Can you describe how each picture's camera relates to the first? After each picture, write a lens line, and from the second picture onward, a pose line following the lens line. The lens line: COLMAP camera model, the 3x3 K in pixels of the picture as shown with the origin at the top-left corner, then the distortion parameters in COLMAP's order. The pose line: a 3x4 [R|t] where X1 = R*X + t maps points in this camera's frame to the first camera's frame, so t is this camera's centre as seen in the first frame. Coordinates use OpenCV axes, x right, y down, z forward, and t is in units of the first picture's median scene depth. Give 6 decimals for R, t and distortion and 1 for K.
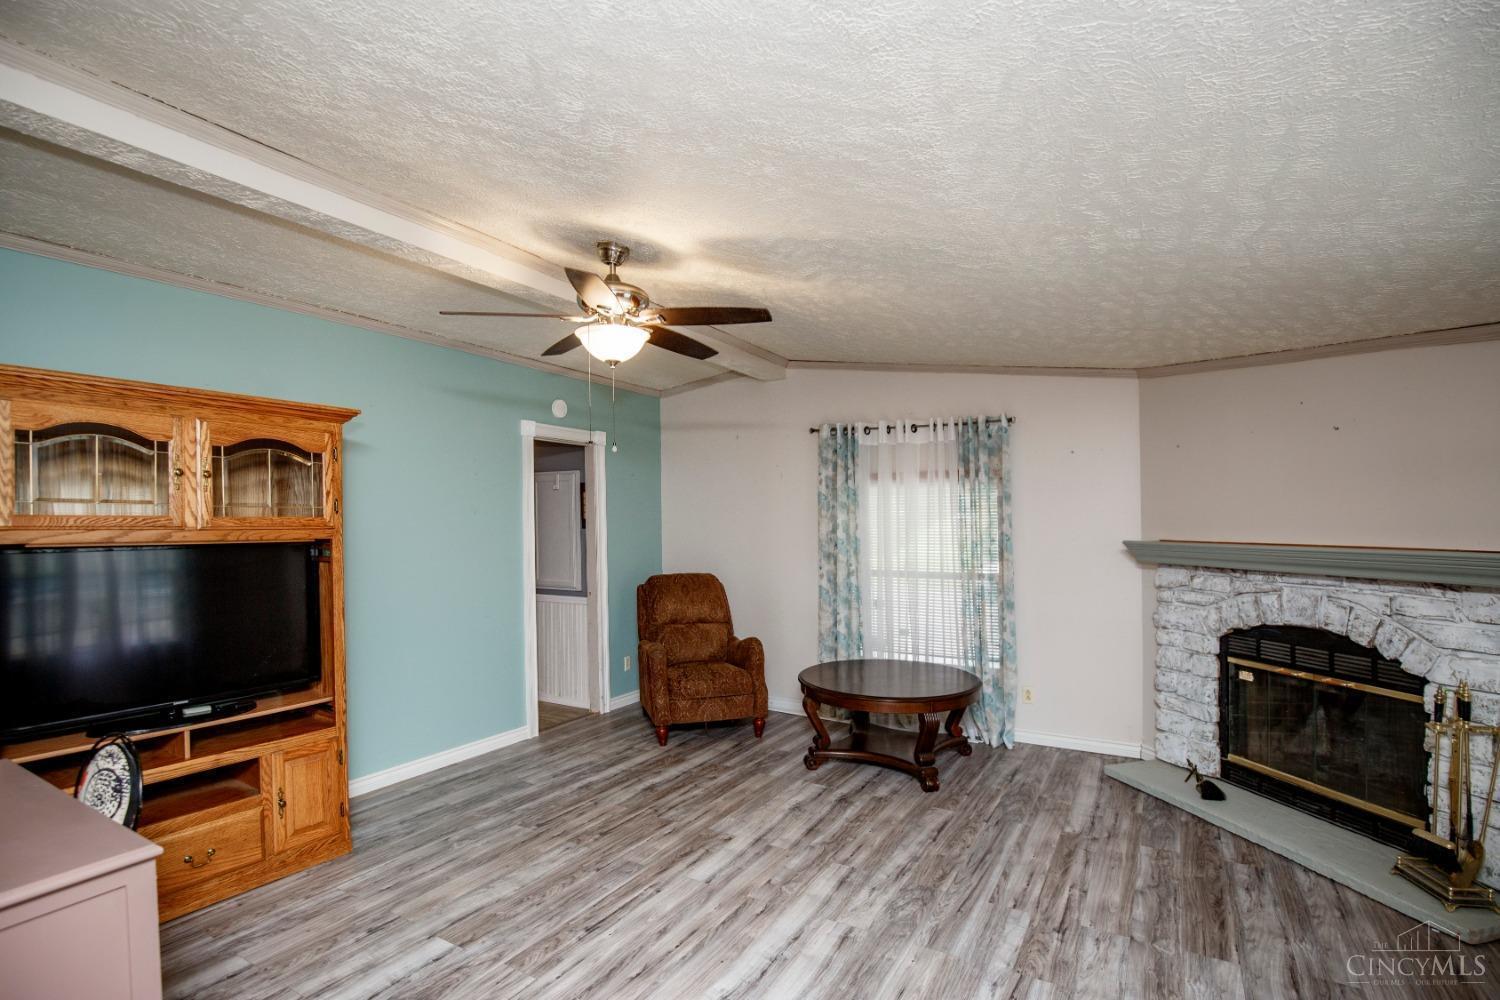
lens RADIAL K [[696.7, 0, 745.8], [0, 696.7, 520.3], [0, 0, 1]] dist [0.021494, 0.000002]
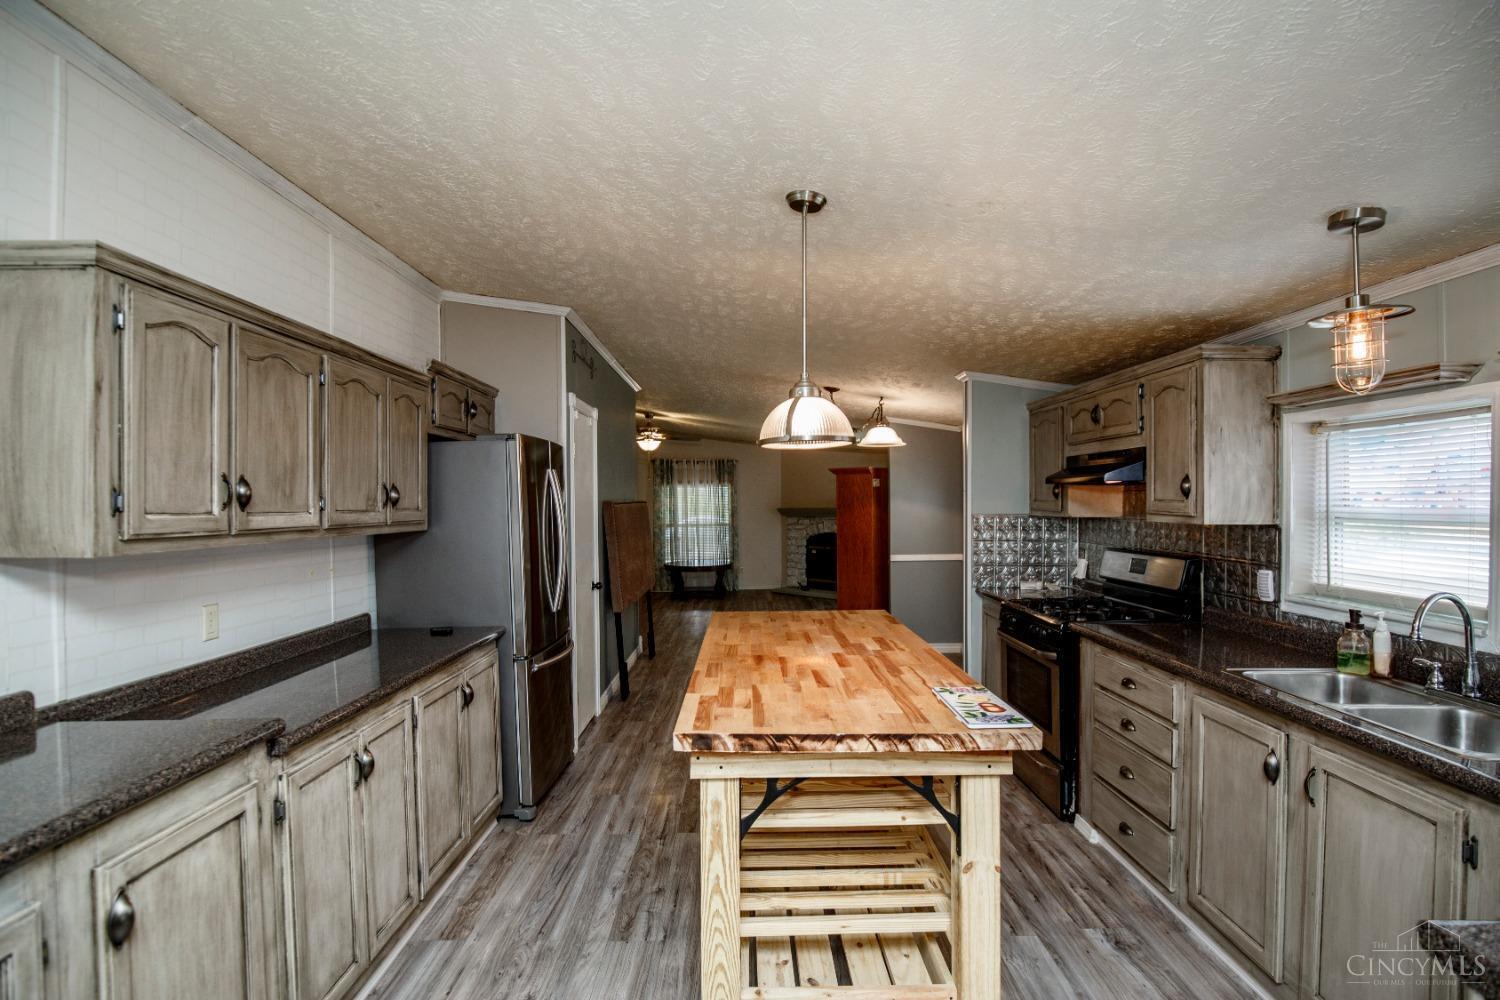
lens RADIAL K [[728.7, 0, 750.0], [0, 728.7, 500.0], [0, 0, 1]] dist [-0.041009, 0.000135]
pose [[0.832715, -0.011913, 0.553574, -1.077359], [0.013479, 0.999908, 0.001243, -0.007160], [-0.553538, 0.006427, 0.832799, -1.256364]]
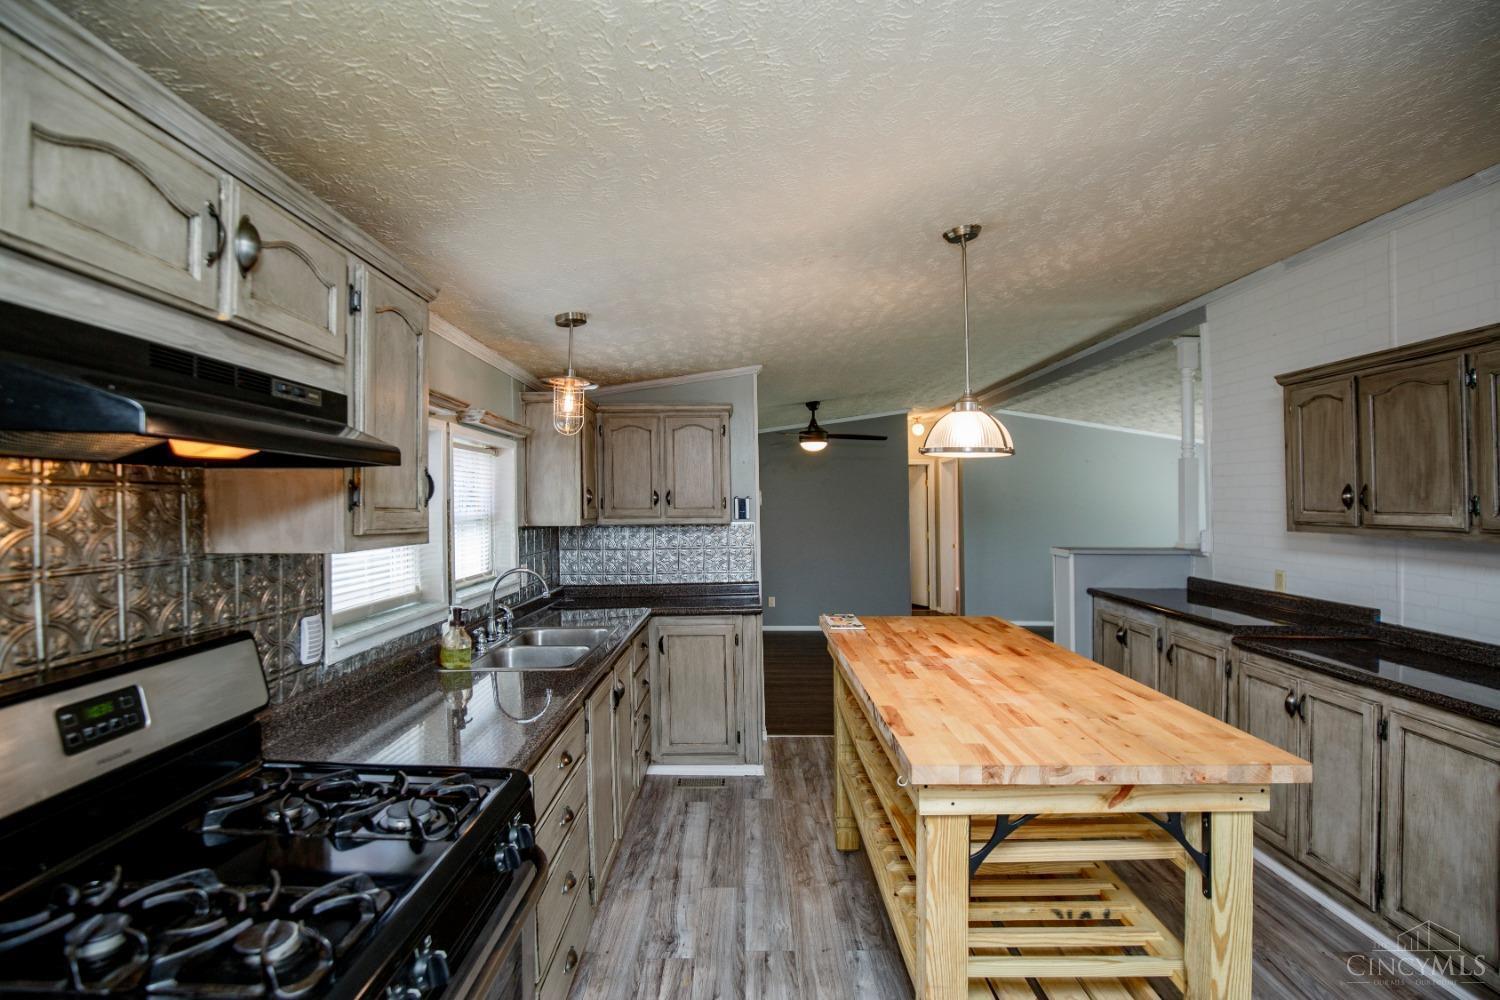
lens RADIAL K [[723.8, 0, 750.0], [0, 723.8, 500.0], [0, 0, 1]] dist [-0.026905, 0.000037]
pose [[-0.842785, -0.011350, -0.538131, -0.194979], [-0.007787, 0.999930, -0.008895, -0.002883], [0.538194, -0.003306, -0.842814, -0.348474]]
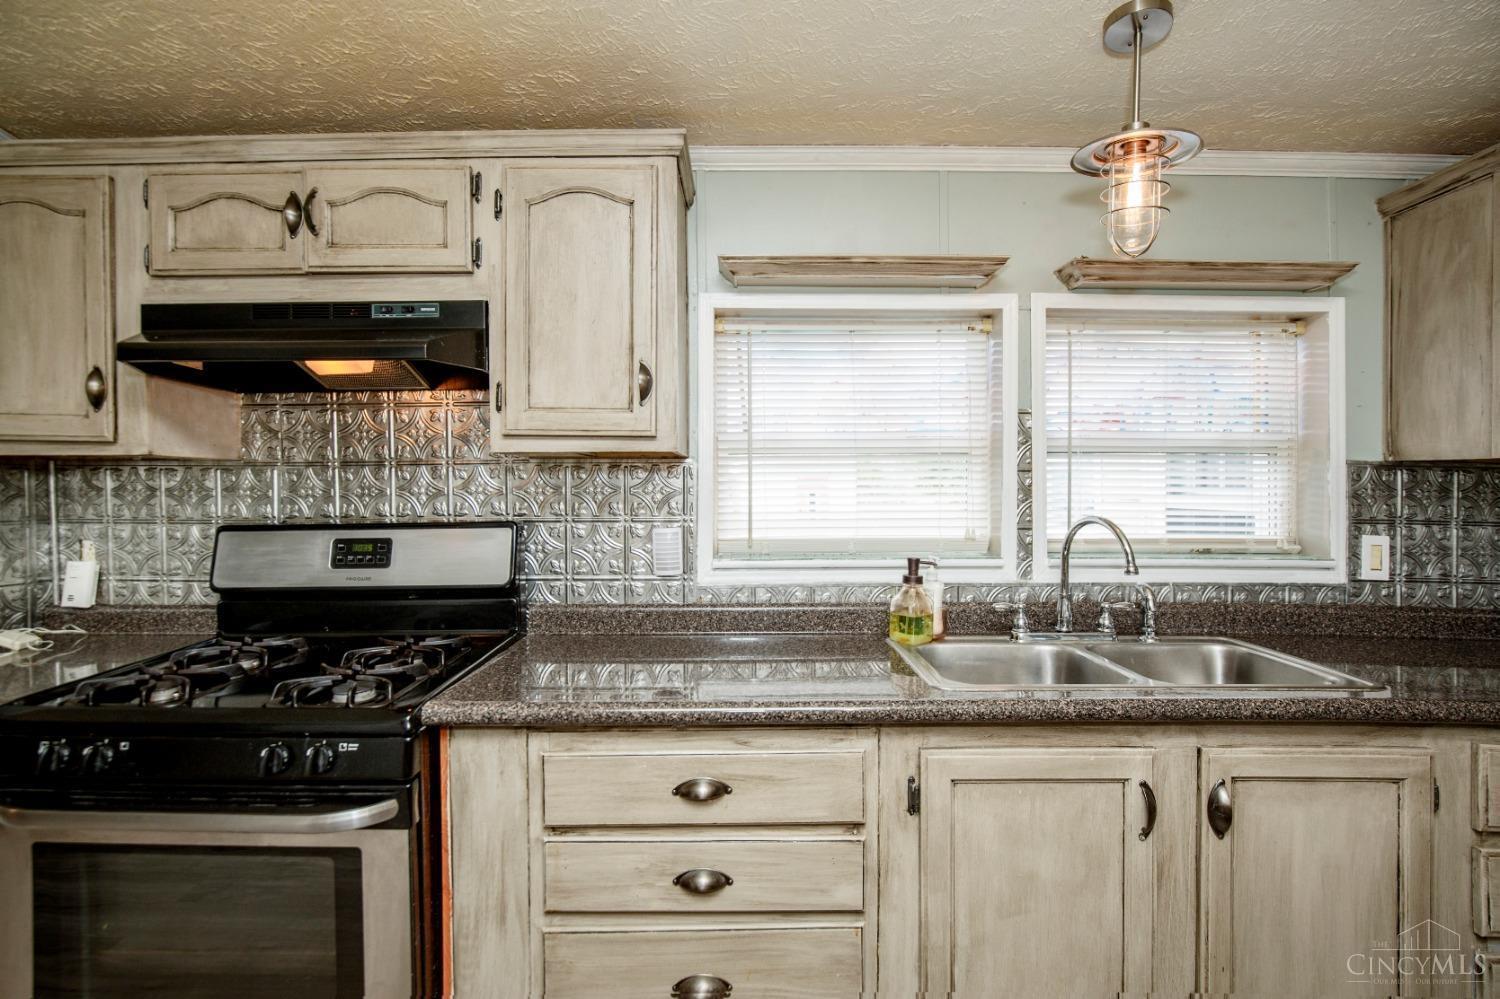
lens RADIAL K [[728.7, 0, 750.0], [0, 728.7, 499.5], [0, 0, 1]] dist [-0.041009, 0.000135]
pose [[-0.537955, -0.033534, 0.842306, -0.656011], [-0.002141, 0.999260, 0.038414, 0.035234], [-0.842971, 0.018862, -0.537628, -0.708439]]
